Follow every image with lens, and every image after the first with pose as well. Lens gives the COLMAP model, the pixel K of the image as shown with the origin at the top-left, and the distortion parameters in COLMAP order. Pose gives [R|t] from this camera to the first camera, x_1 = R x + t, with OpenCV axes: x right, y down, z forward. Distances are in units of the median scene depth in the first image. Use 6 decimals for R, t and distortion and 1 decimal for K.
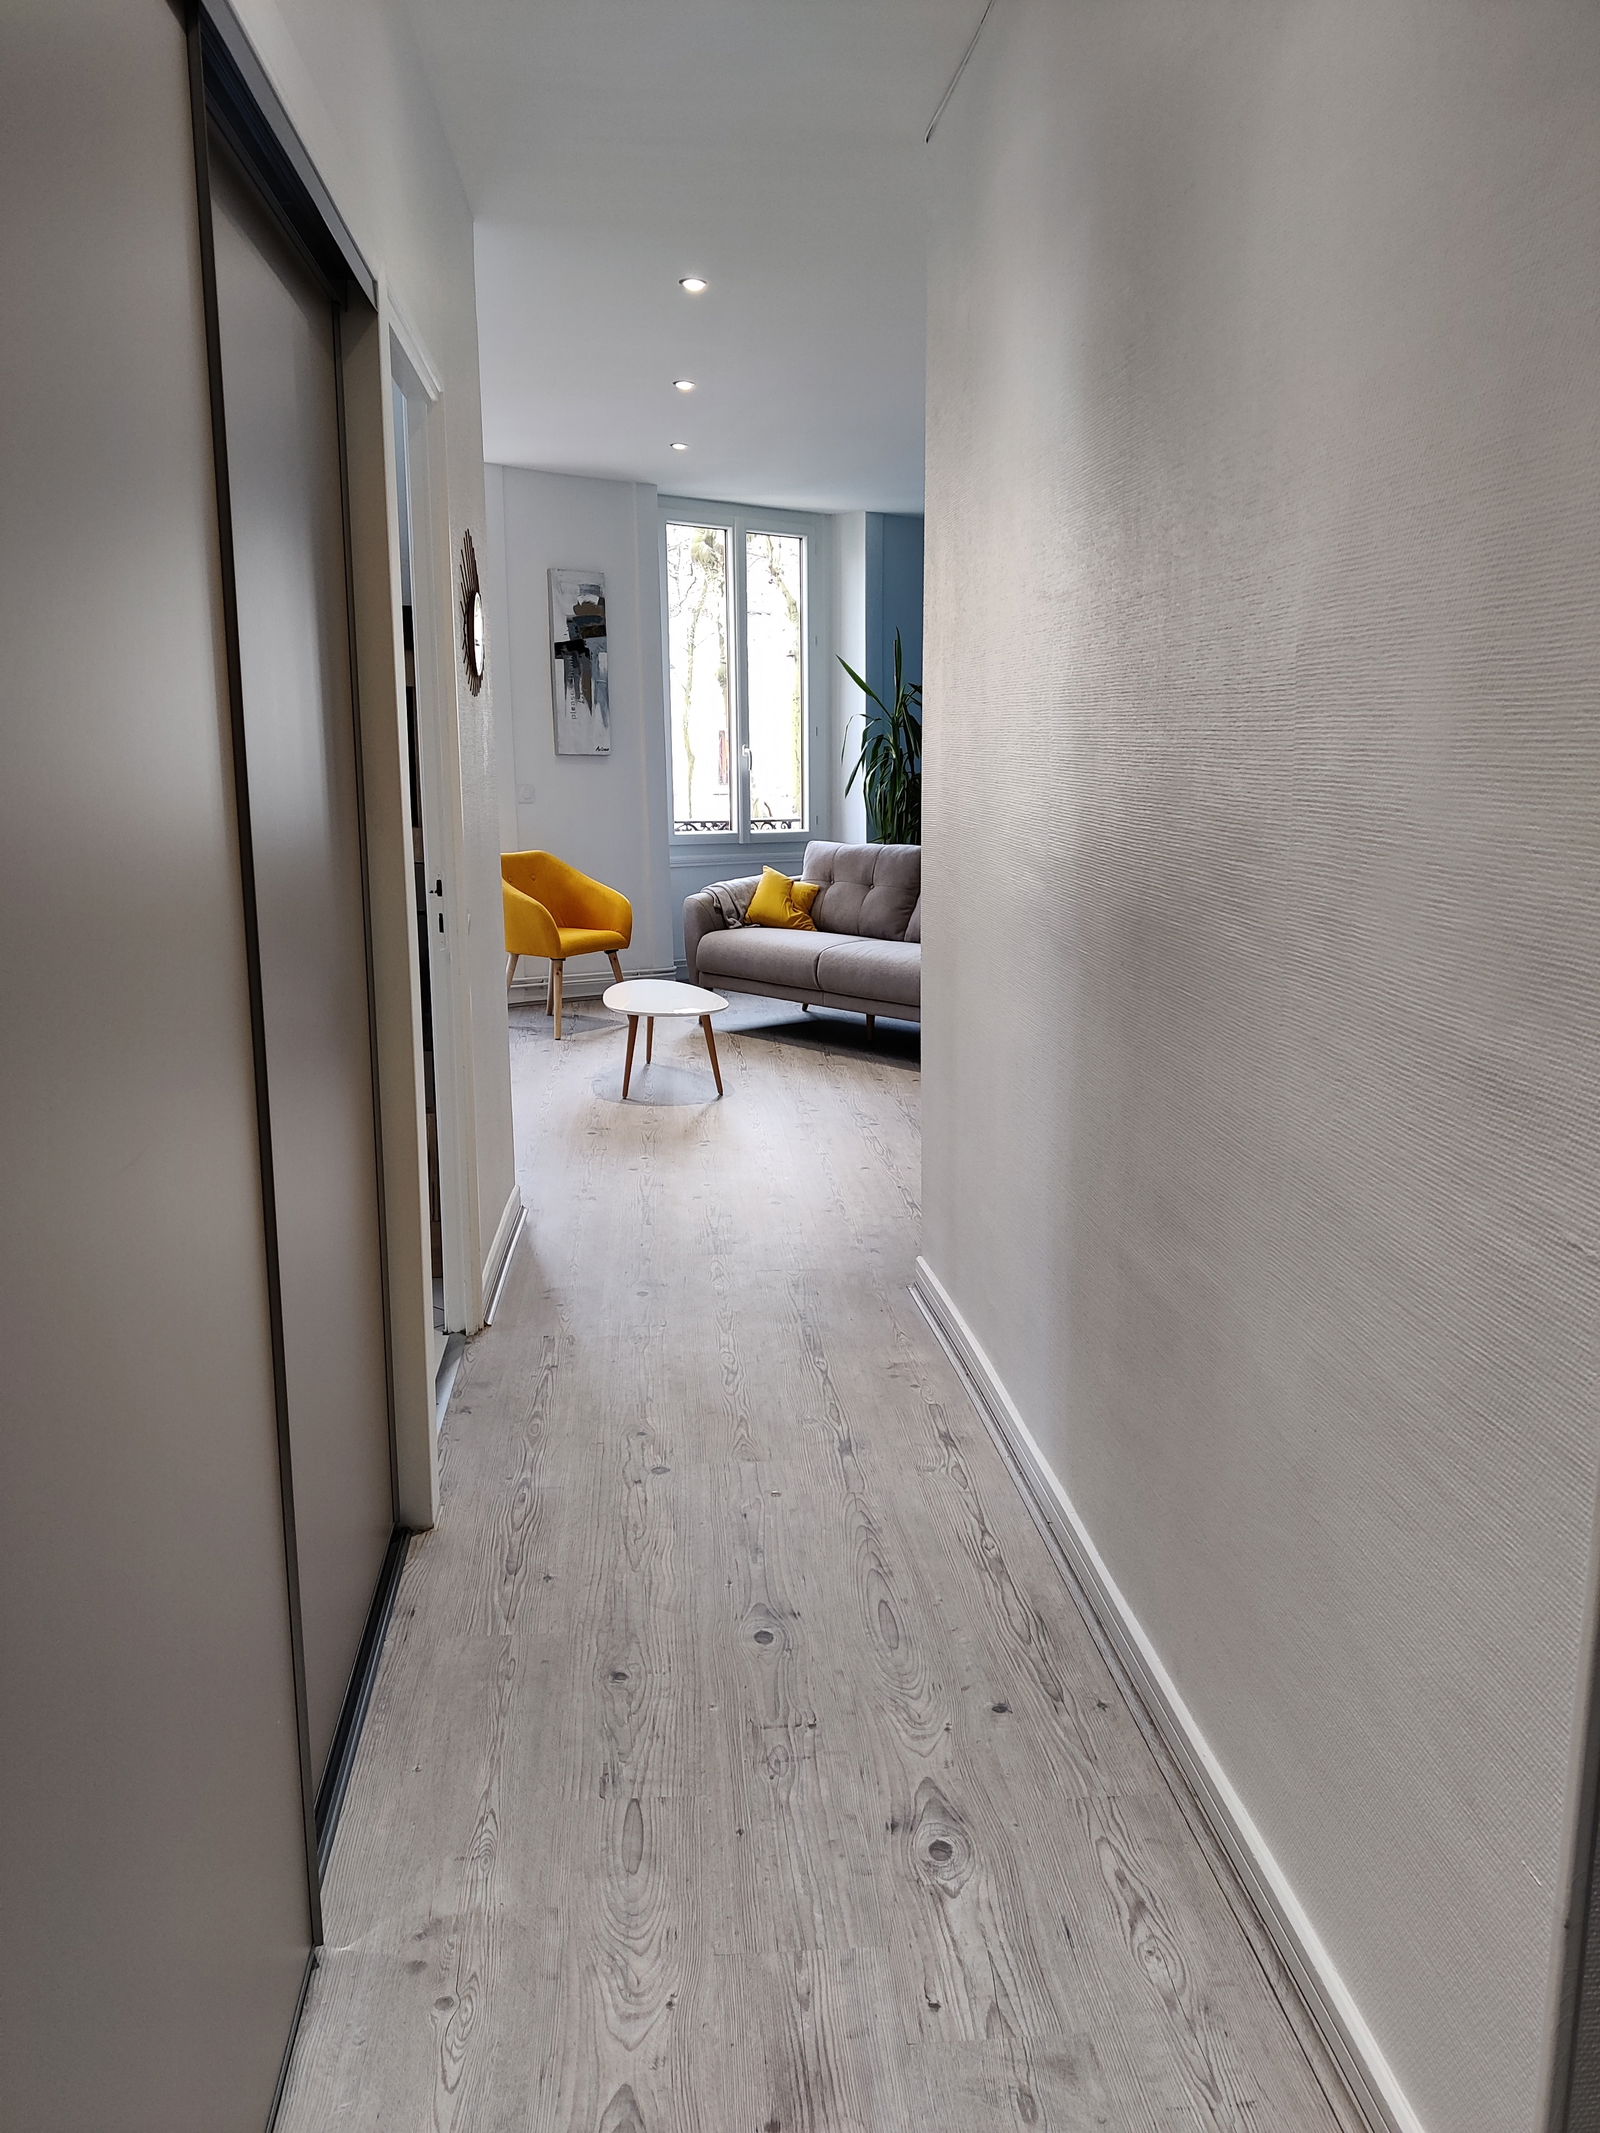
lens RADIAL K [[1606.1, 0, 803.4], [0, 1606.1, 1063.1], [0, 0, 1]] dist [-0.048788, -0.002516]
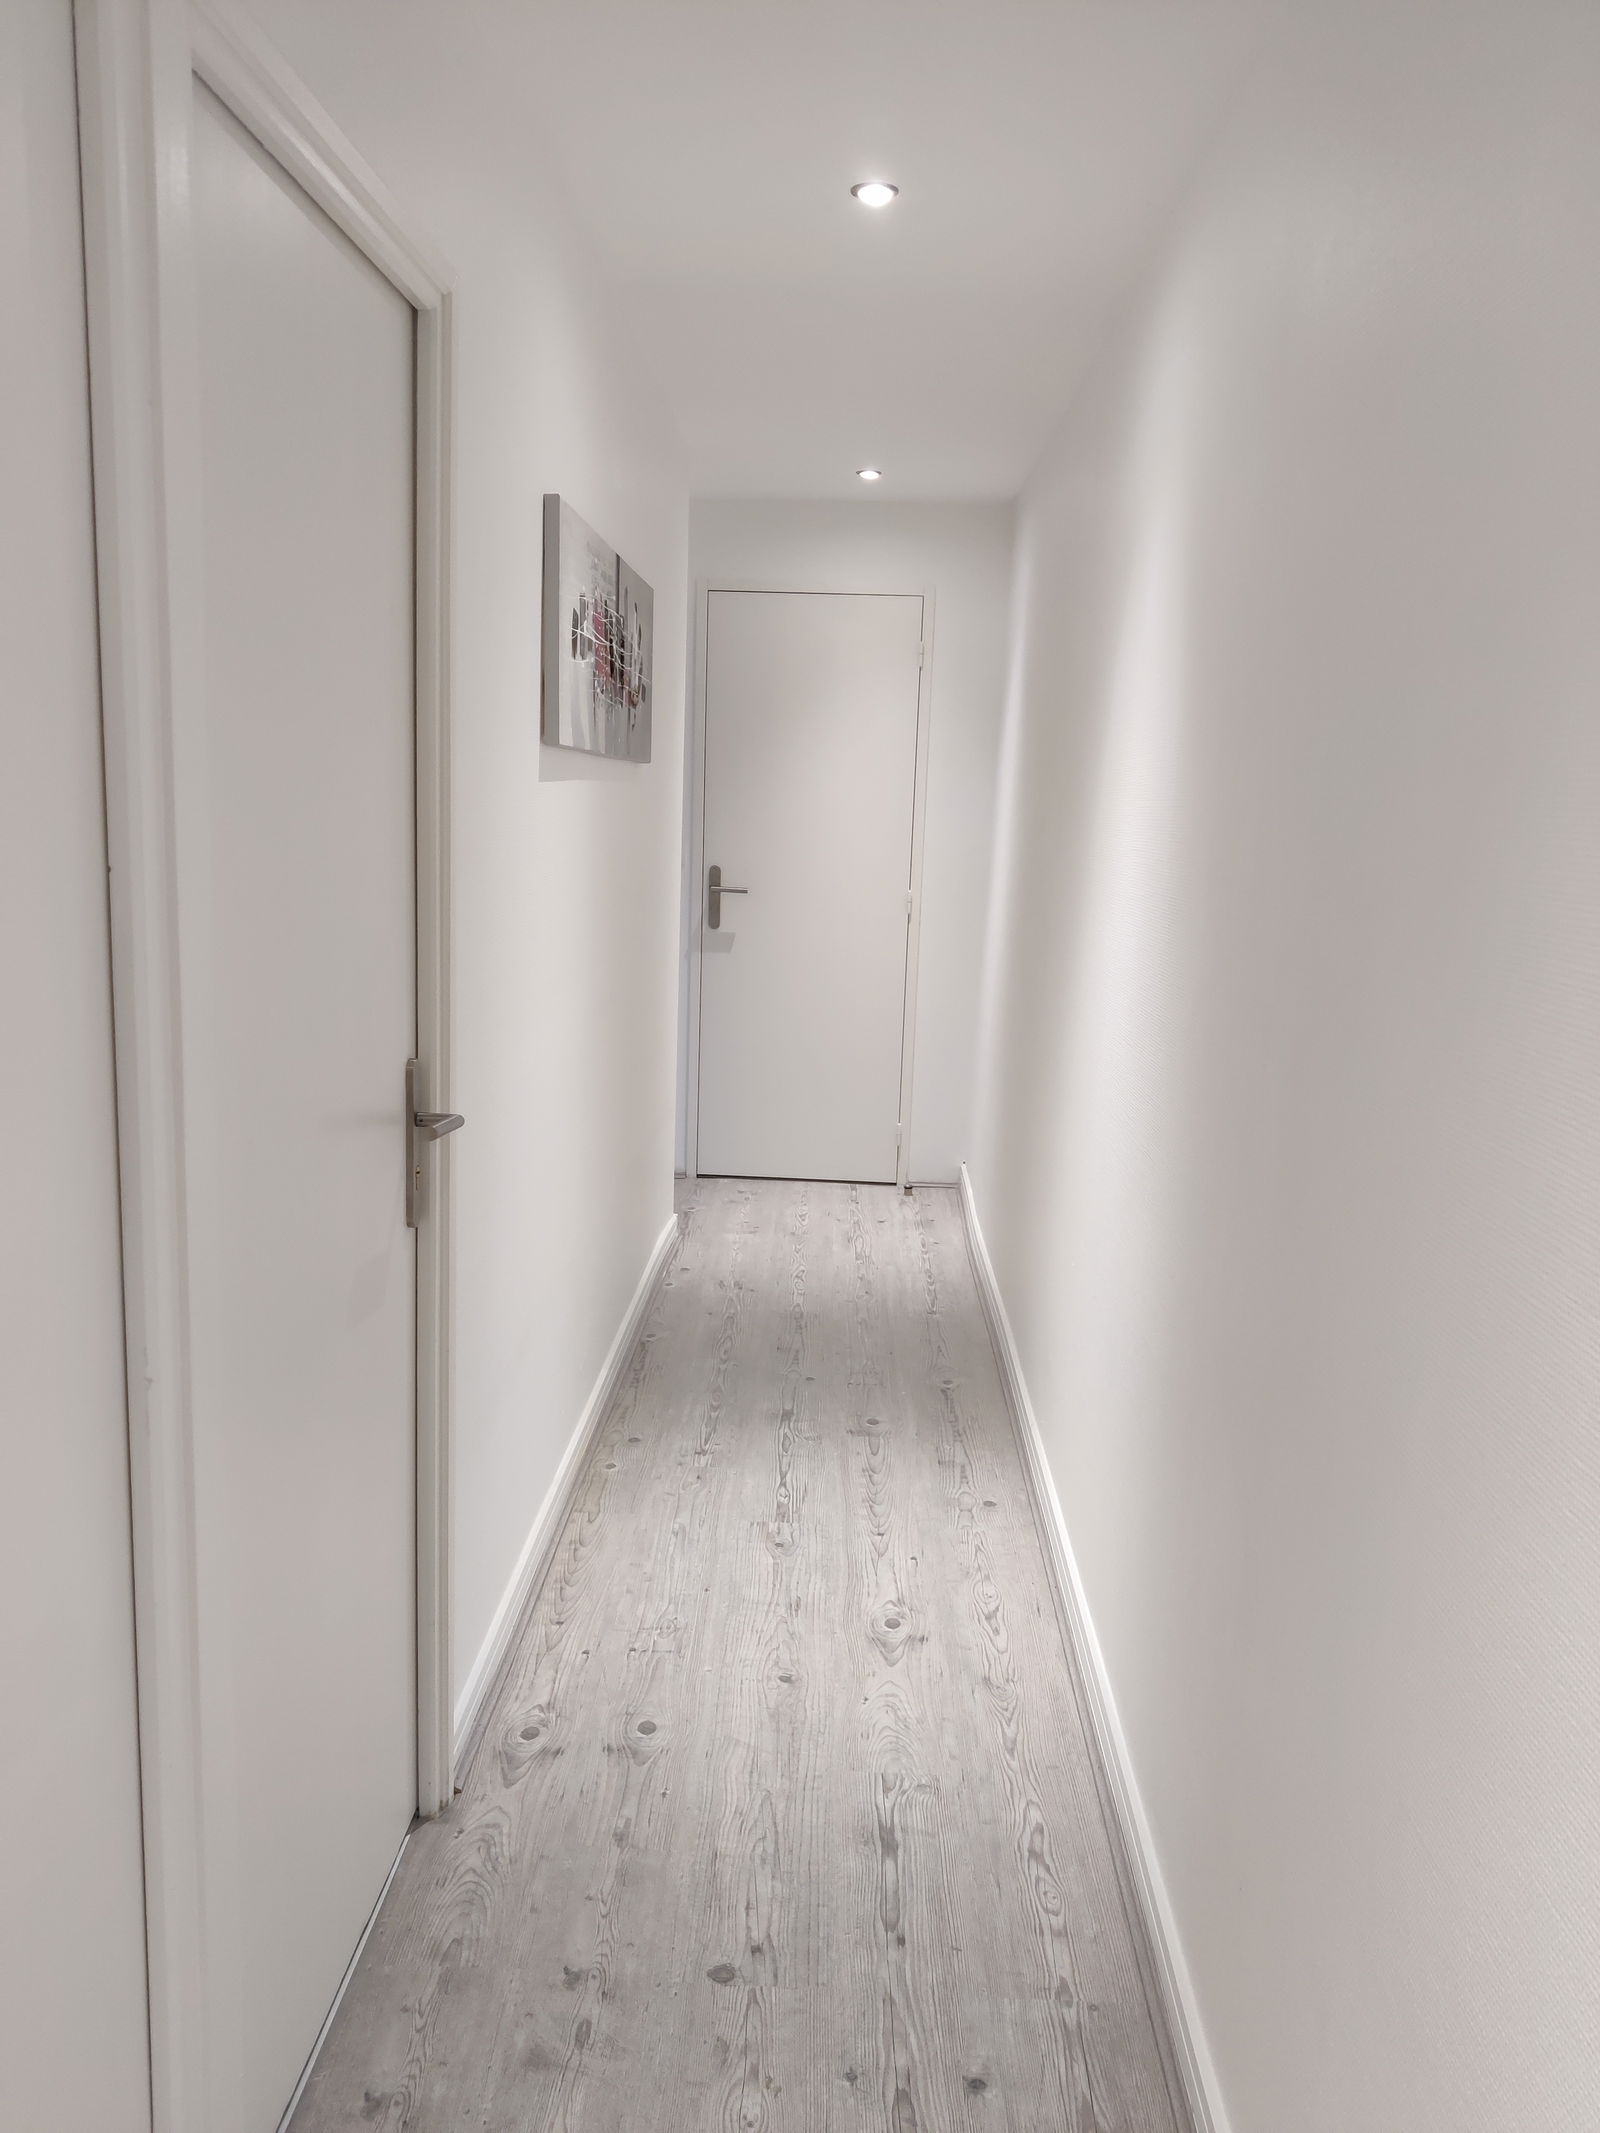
lens RADIAL K [[1606.1, 0, 799.6], [0, 1606.1, 1068.2], [0, 0, 1]] dist [-0.048788, -0.002516]
pose [[-0.992501, -0.072651, 0.098301, -0.213843], [-0.034883, 0.939103, 0.341860, -0.444173], [-0.117151, 0.335867, -0.934595, 1.995599]]
